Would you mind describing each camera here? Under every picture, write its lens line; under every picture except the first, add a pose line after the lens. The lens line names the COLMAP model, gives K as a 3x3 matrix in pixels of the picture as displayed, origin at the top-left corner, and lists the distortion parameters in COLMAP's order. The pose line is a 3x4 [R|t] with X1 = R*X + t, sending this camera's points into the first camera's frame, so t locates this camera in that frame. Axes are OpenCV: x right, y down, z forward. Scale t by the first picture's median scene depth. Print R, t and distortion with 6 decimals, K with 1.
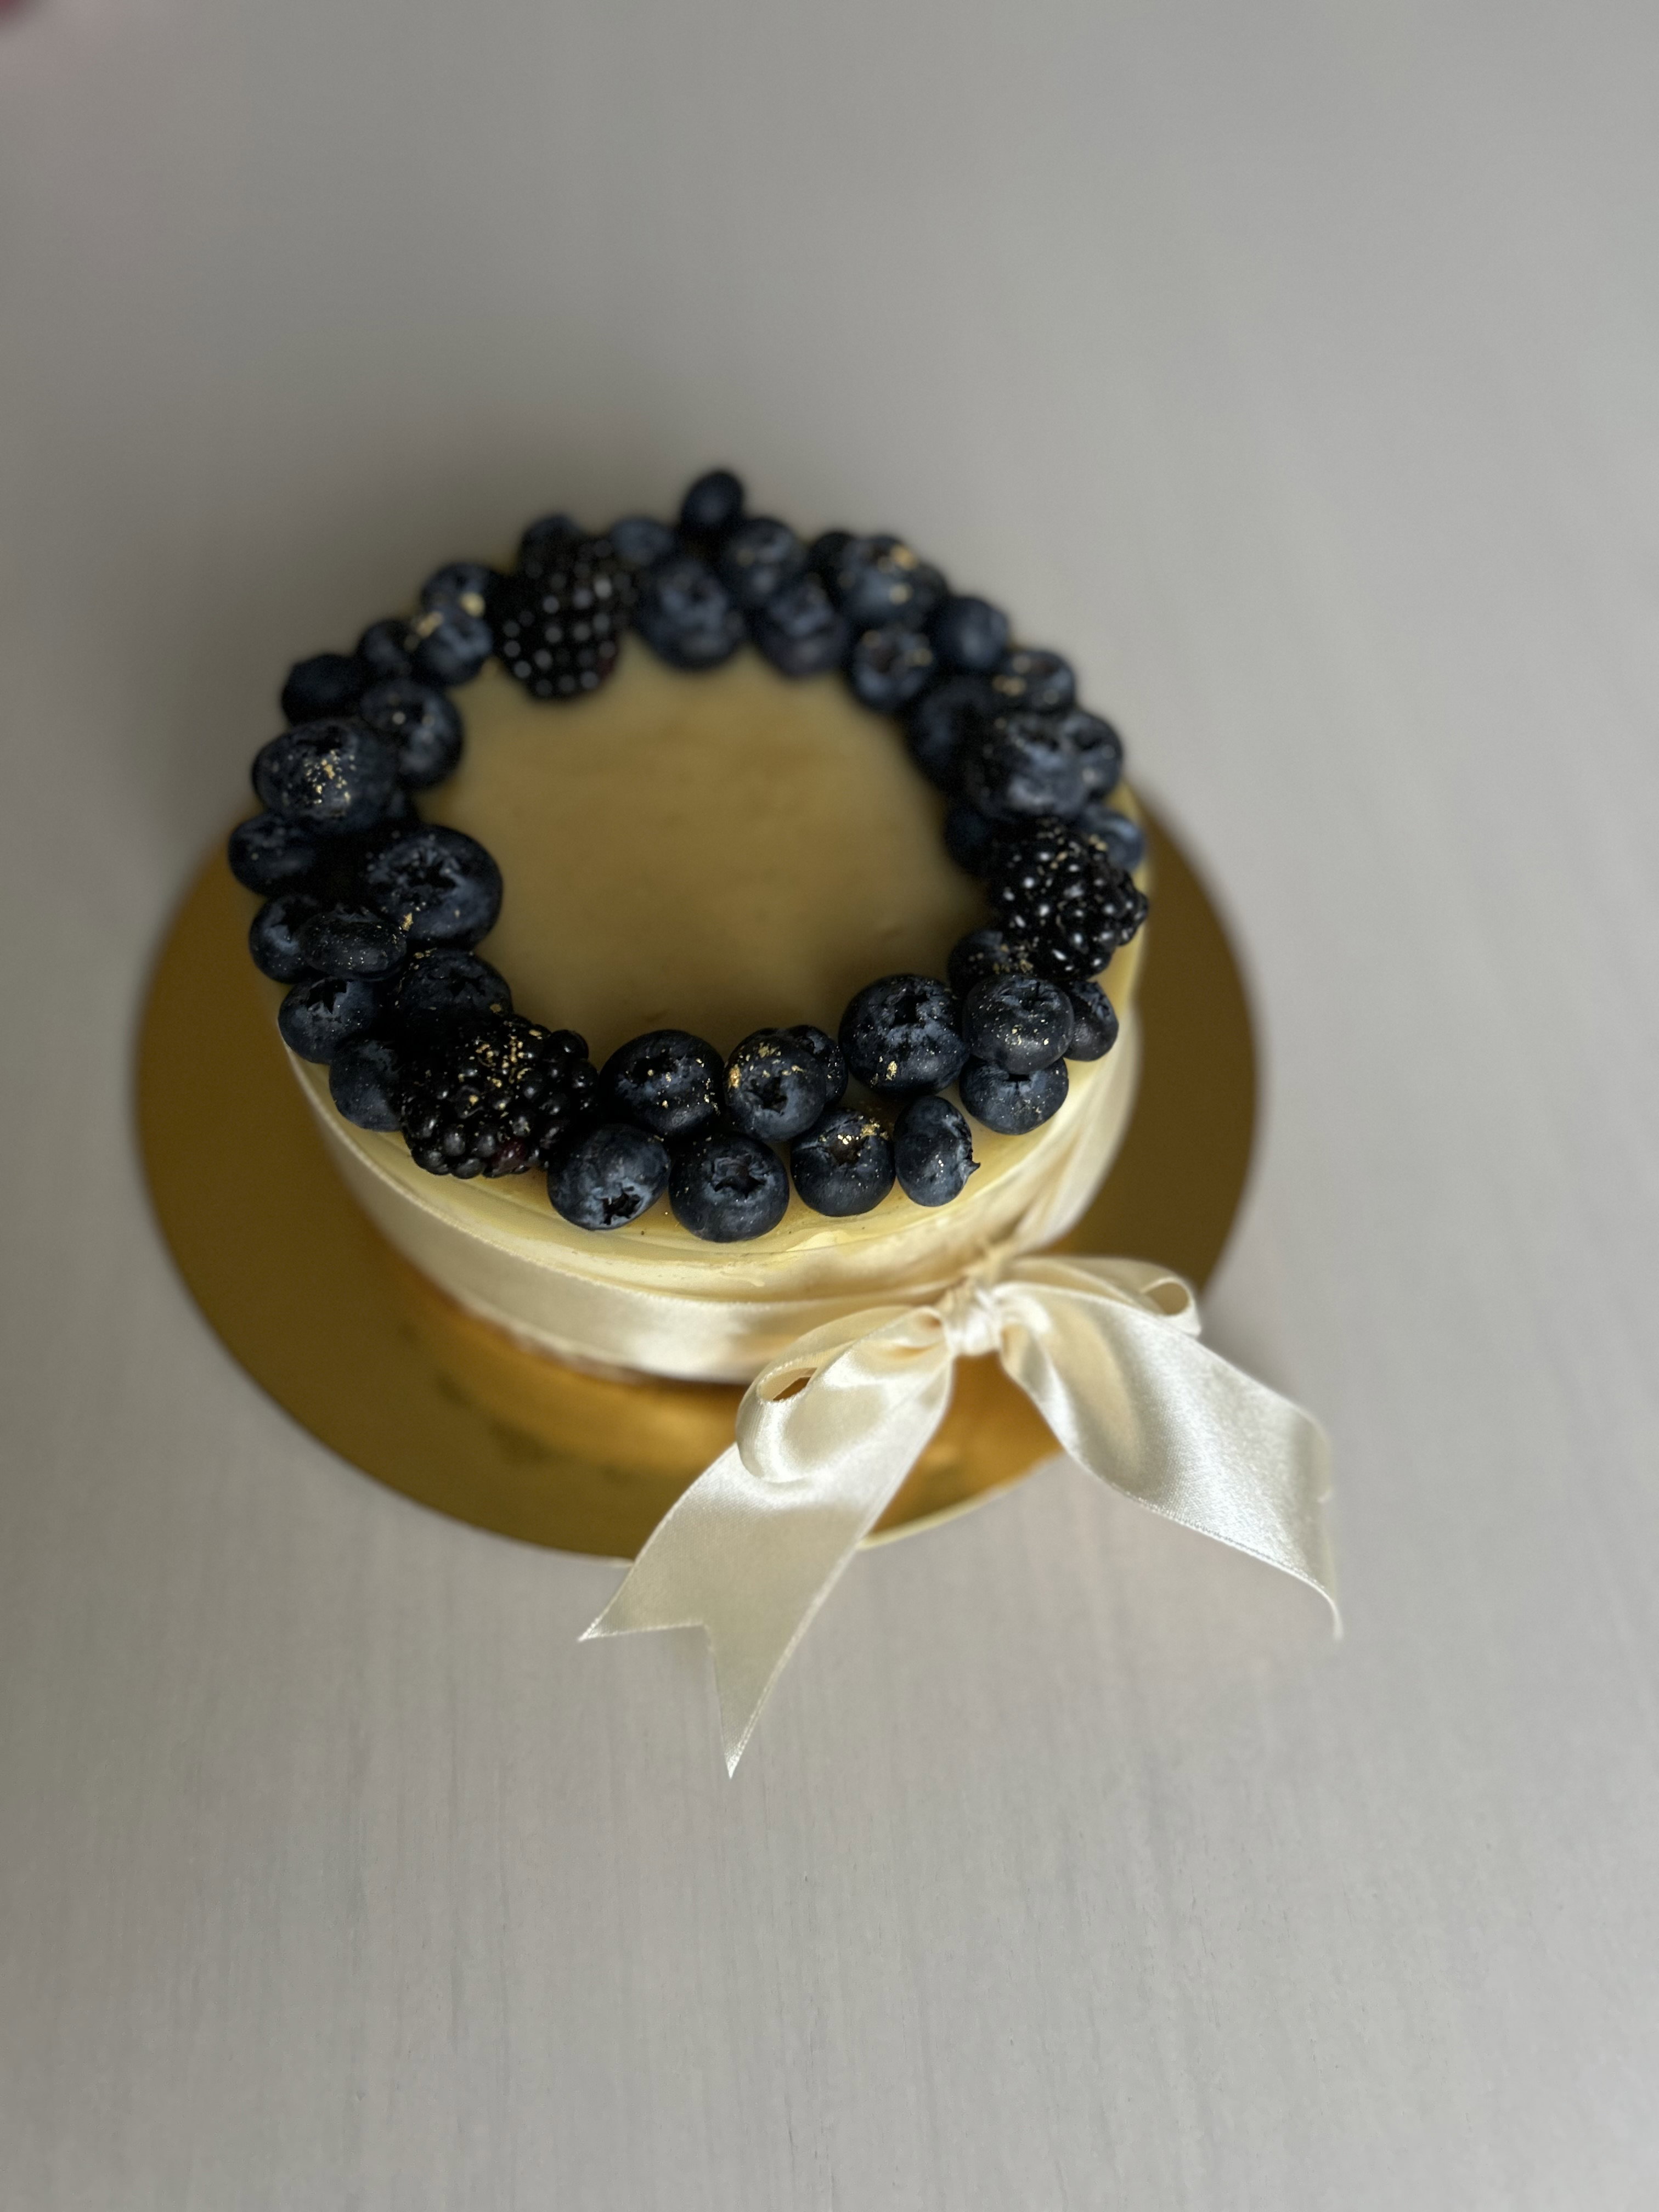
lens RADIAL K [[1672.1, 0, 819.1], [0, 1672.1, 1110.8], [0, 0, 1]] dist [0.003365, -0.005070]
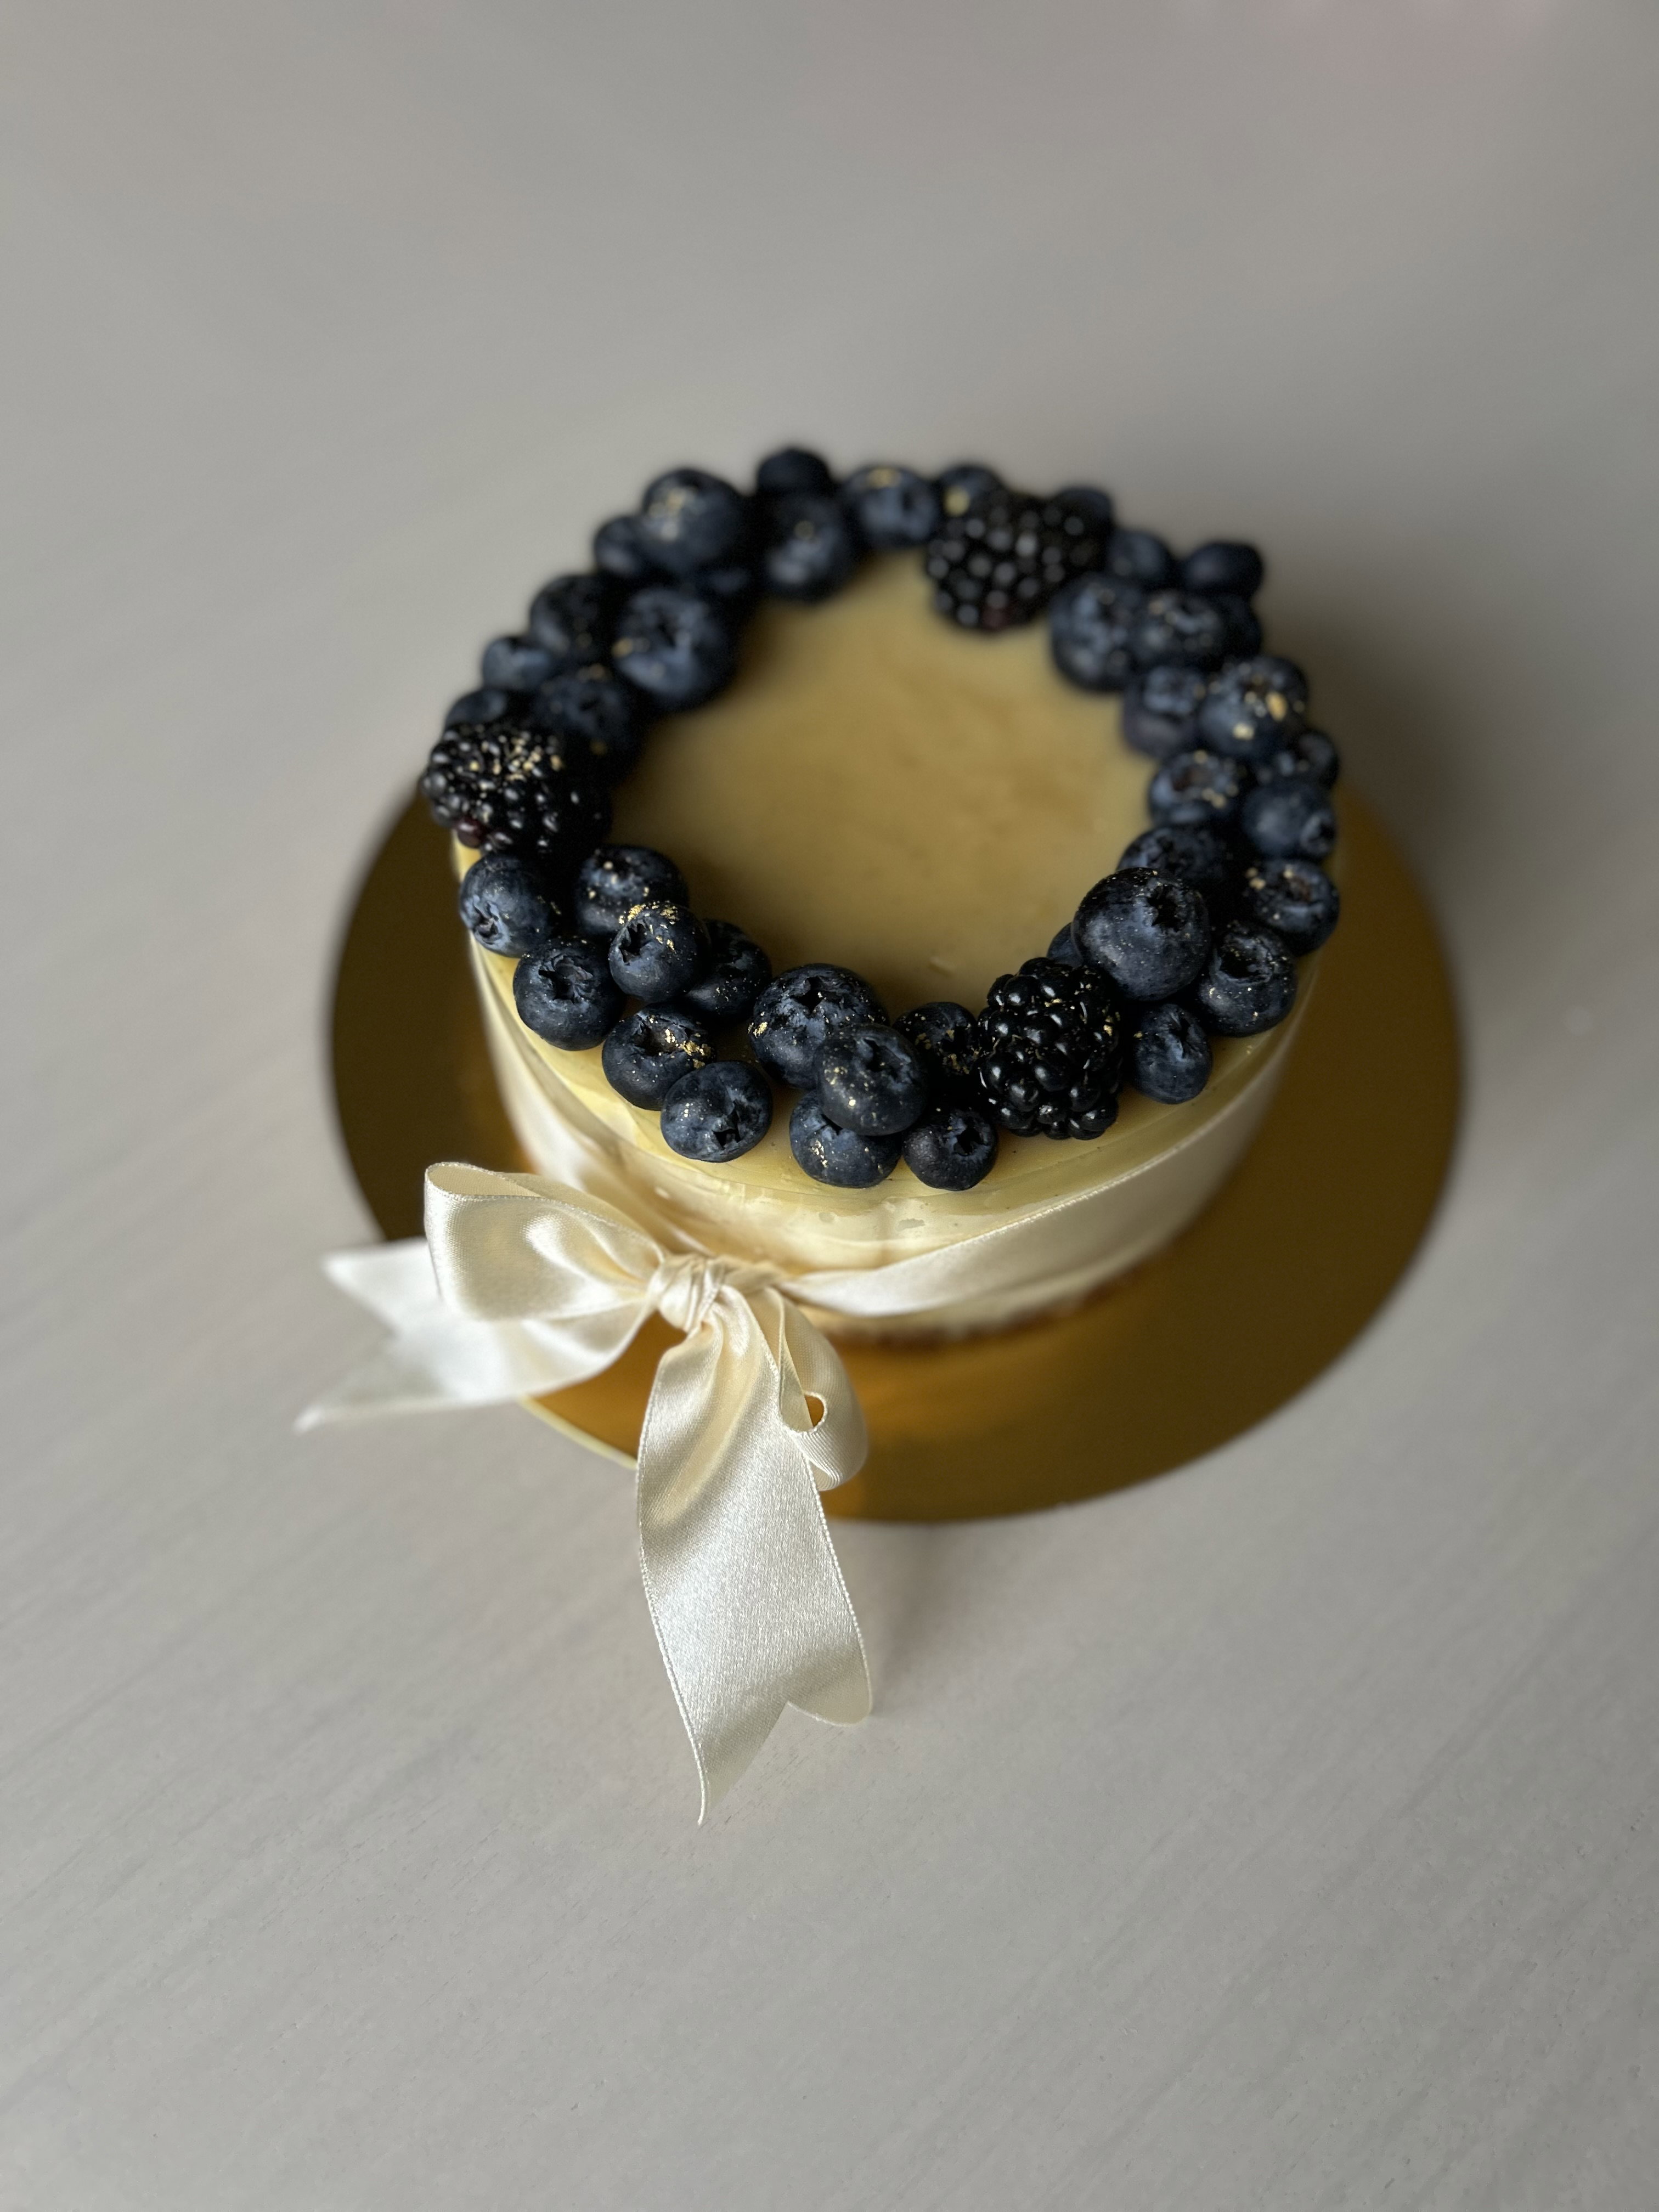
lens RADIAL K [[1672.1, 0, 819.1], [0, 1672.1, 1110.8], [0, 0, 1]] dist [0.003365, -0.005070]
pose [[0.590299, 0.685022, -0.426957, 0.511434], [-0.699576, 0.698042, 0.152745, -0.162893], [0.402668, 0.208524, 0.891278, 0.153595]]
